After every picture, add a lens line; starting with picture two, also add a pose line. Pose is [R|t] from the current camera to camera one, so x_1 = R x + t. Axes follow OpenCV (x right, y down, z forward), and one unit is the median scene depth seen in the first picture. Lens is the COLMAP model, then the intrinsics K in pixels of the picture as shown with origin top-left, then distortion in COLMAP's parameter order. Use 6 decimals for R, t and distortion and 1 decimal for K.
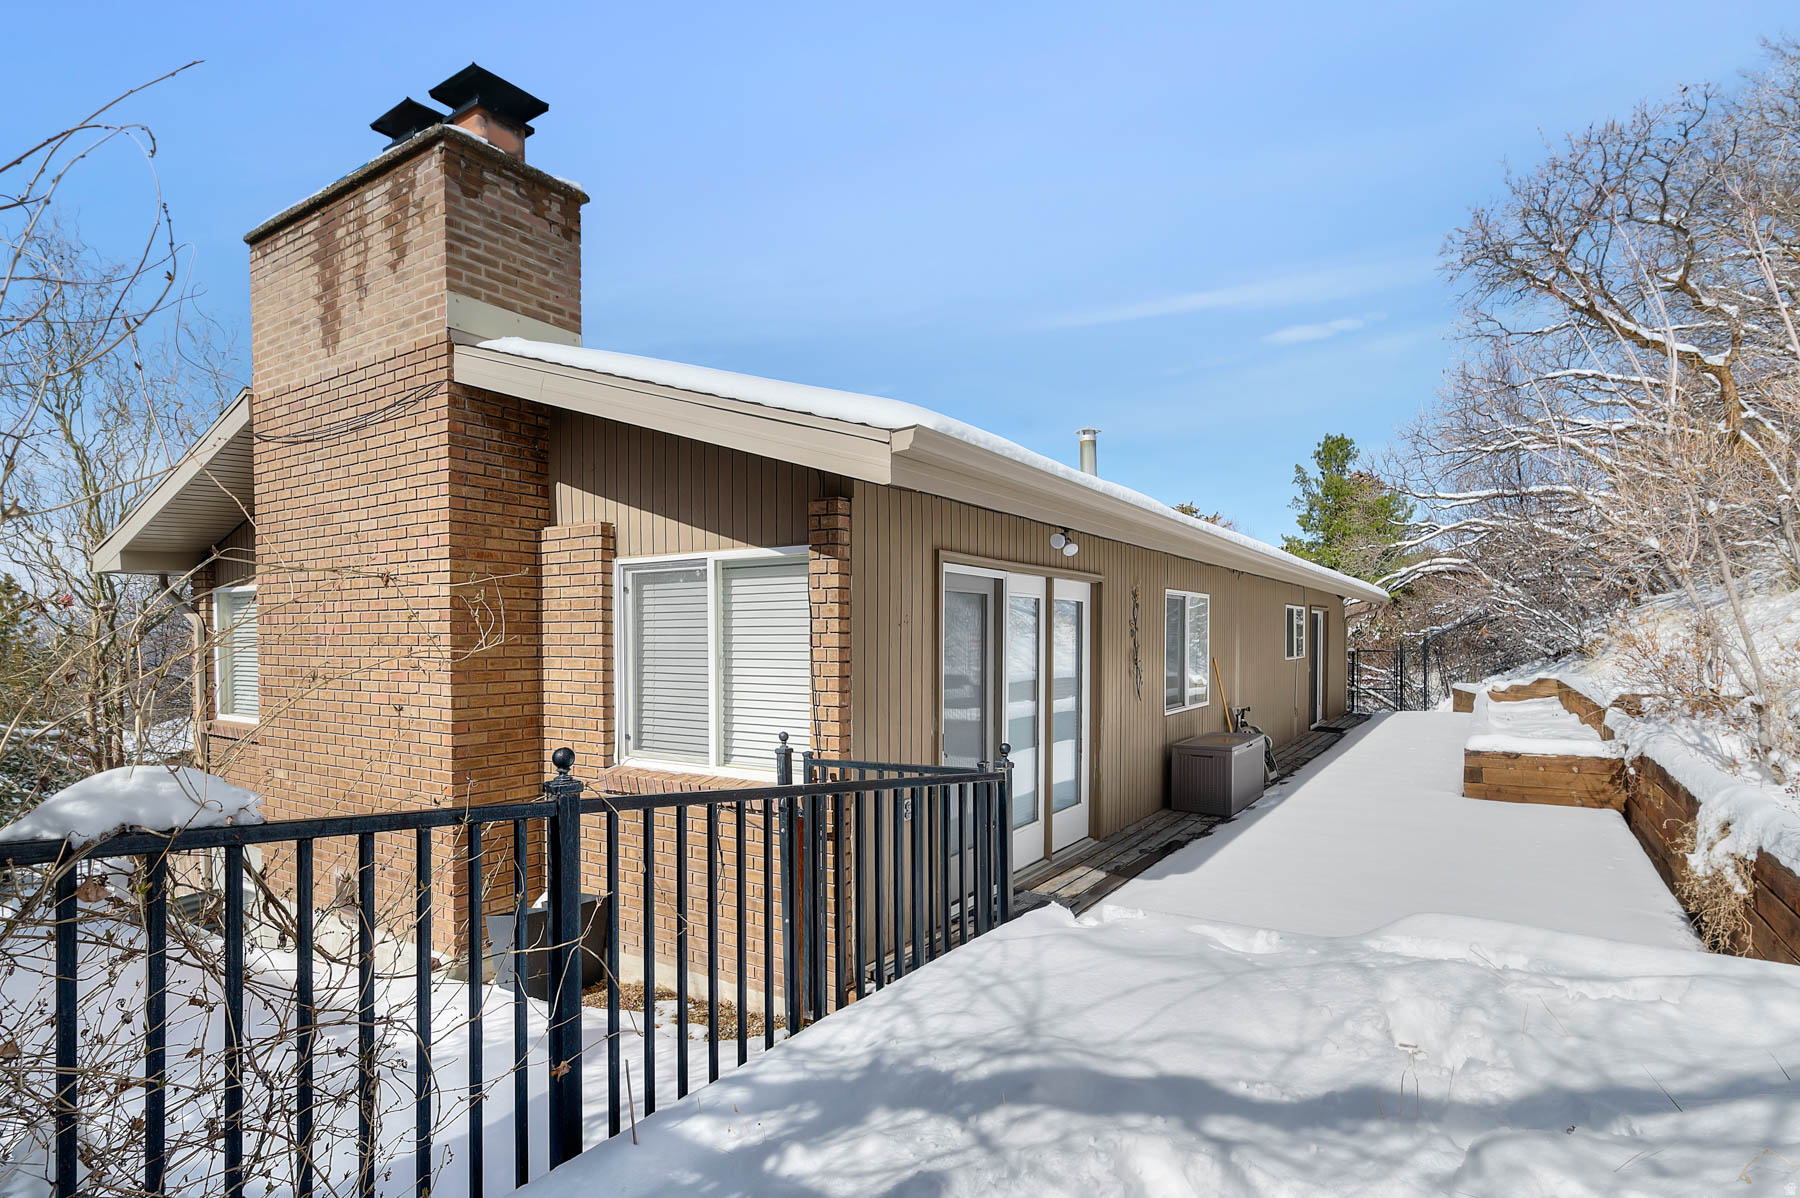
lens RADIAL K [[901.1, 0, 901.7], [0, 901.1, 612.5], [0, 0, 1]] dist [-0.000554, -0.000170]
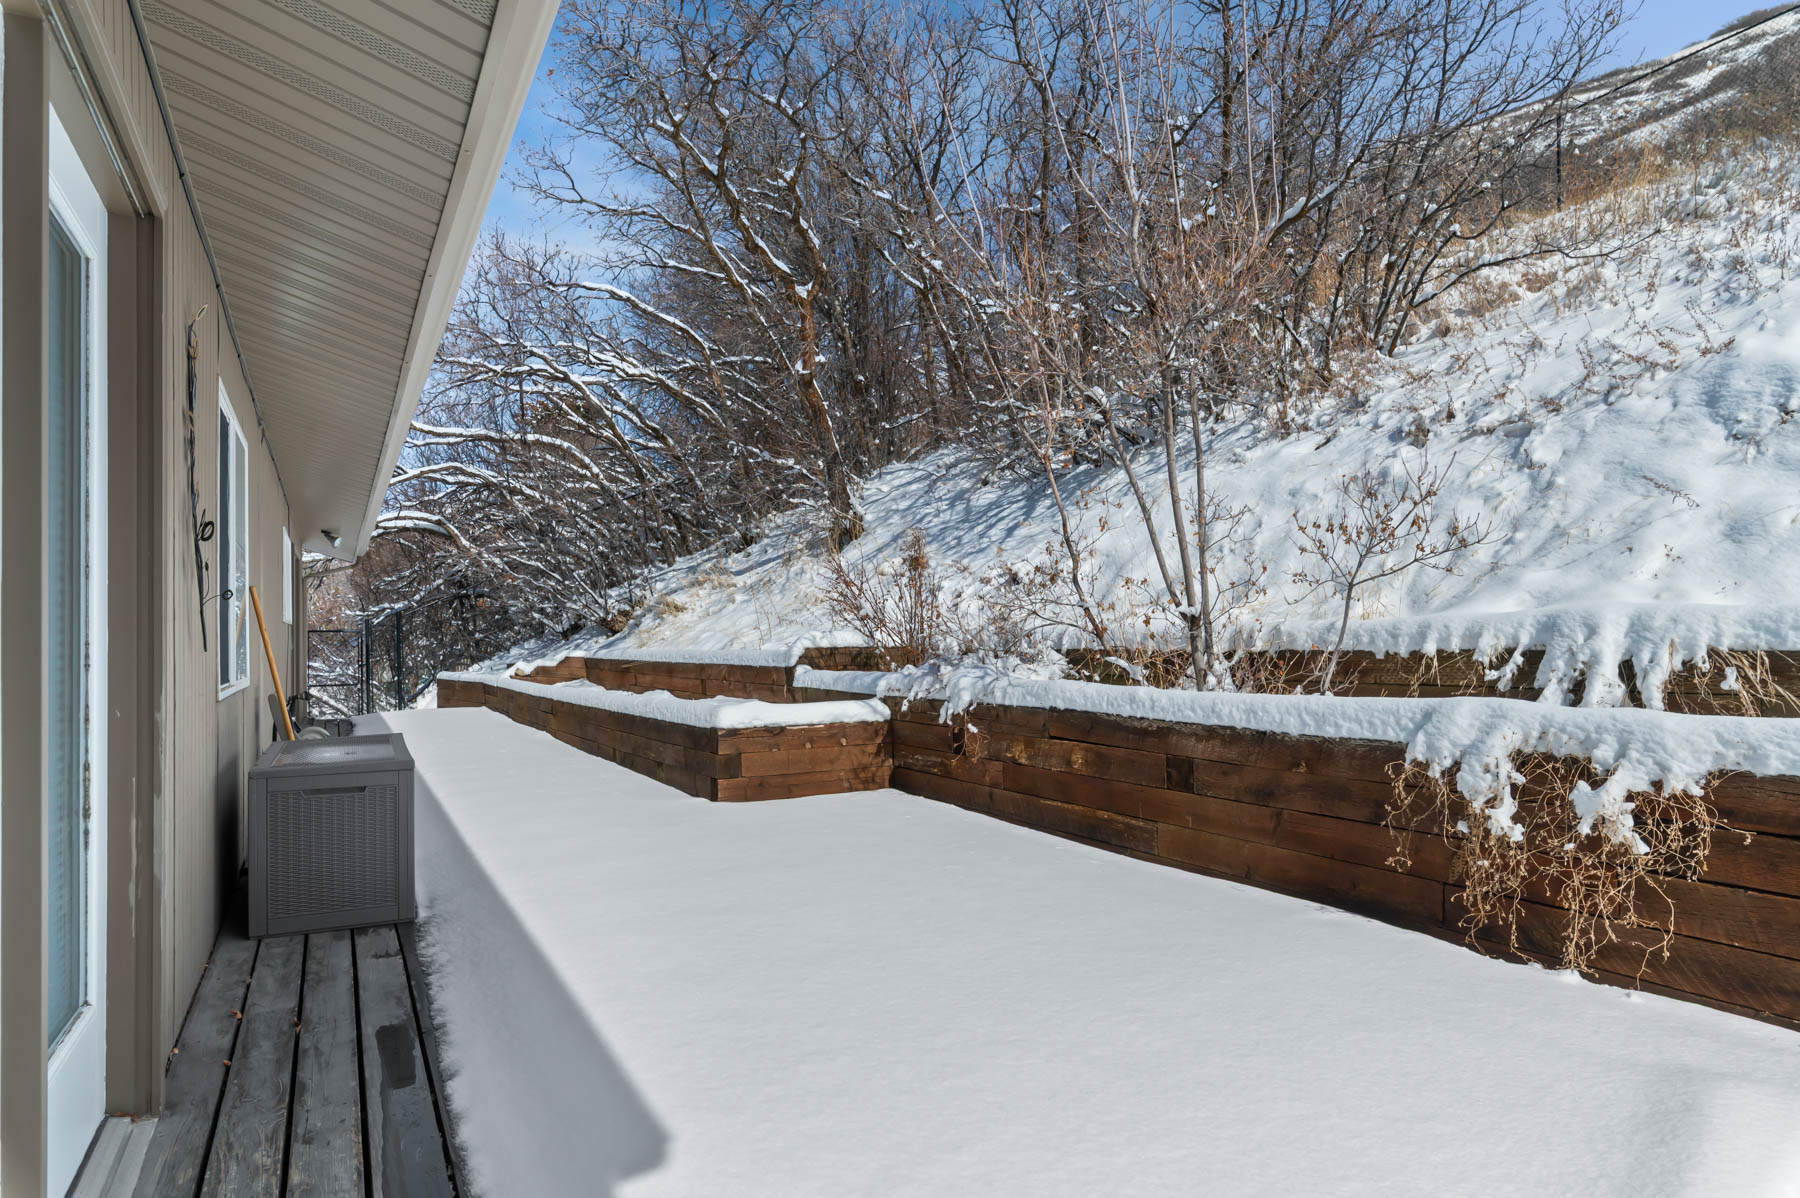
lens RADIAL K [[1033.3, 0, 915.0], [0, 1033.3, 642.5], [0, 0, 1]] dist [0.002648, 0.000170]
pose [[0.451757, -0.001993, 0.892139, 0.023856], [-0.018338, 0.999765, 0.011519, 0.061352], [-0.891953, -0.021564, 0.451614, 0.418127]]
